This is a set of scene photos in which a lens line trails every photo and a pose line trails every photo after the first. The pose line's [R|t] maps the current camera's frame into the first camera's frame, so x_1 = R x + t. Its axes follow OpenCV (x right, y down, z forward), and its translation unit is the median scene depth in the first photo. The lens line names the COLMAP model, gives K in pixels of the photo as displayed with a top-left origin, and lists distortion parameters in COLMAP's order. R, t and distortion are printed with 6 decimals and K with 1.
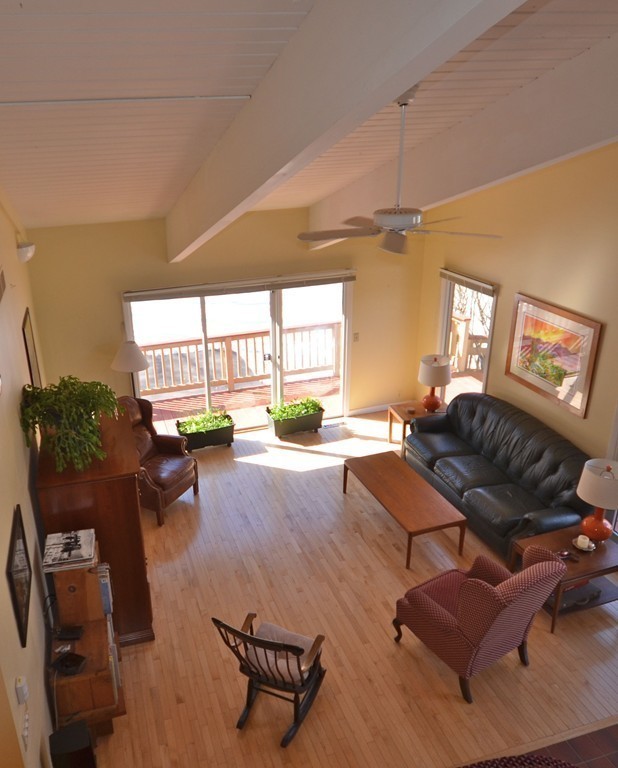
lens RADIAL K [[601.7, 0, 274.4], [0, 601.7, 369.3], [0, 0, 1]] dist [-0.001008, -0.000326]
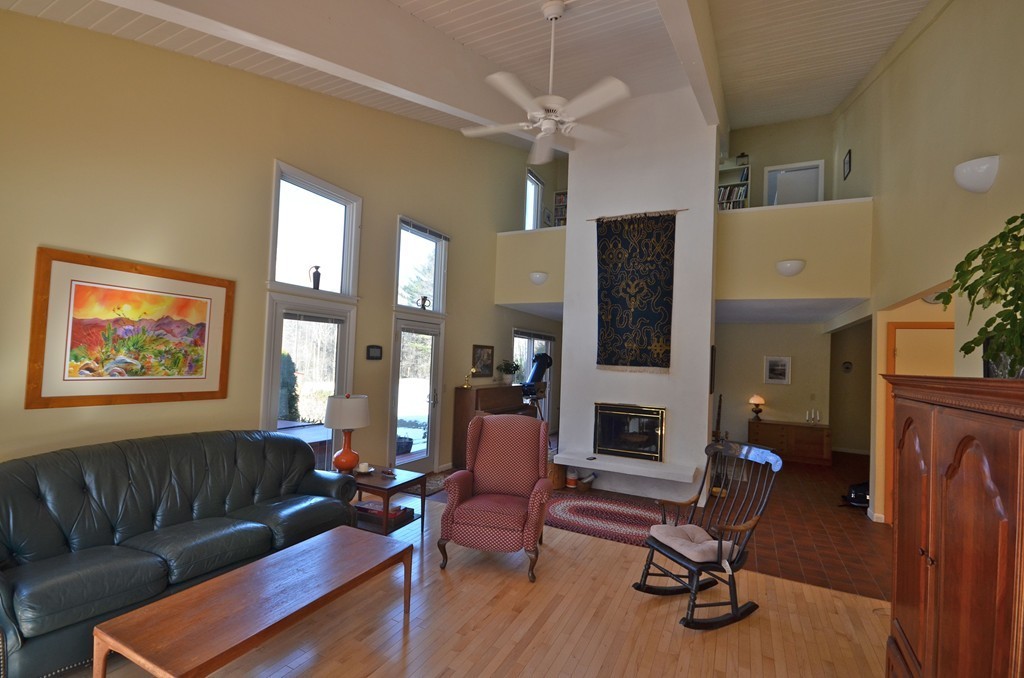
lens RADIAL K [[448.4, 0, 506.1], [0, 448.4, 344.8], [0, 0, 1]] dist [0.000103, 0.000154]
pose [[-0.695506, 0.008814, 0.718466, -0.177969], [0.242067, 0.944345, 0.222747, -0.028189], [-0.676517, 0.328838, -0.658931, 0.956423]]
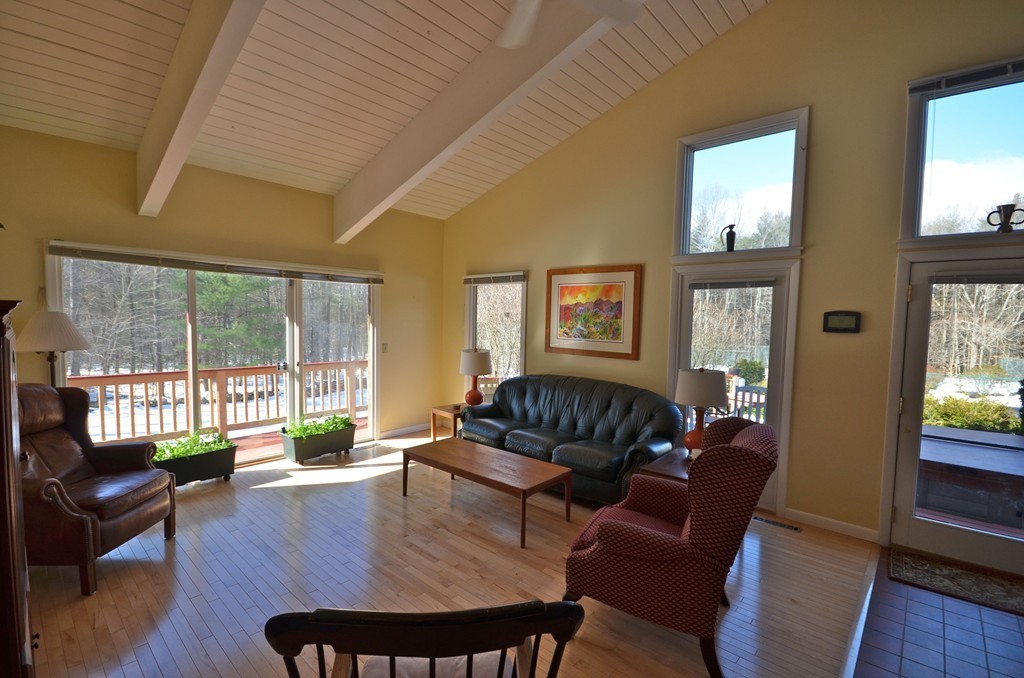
lens RADIAL K [[448.4, 0, 506.1], [0, 448.4, 344.8], [0, 0, 1]] dist [0.000103, 0.000154]
pose [[0.866844, 0.000765, 0.498579, -0.060695], [0.156795, 0.948844, -0.274064, 0.199113], [-0.473283, 0.315745, 0.822379, 0.392604]]
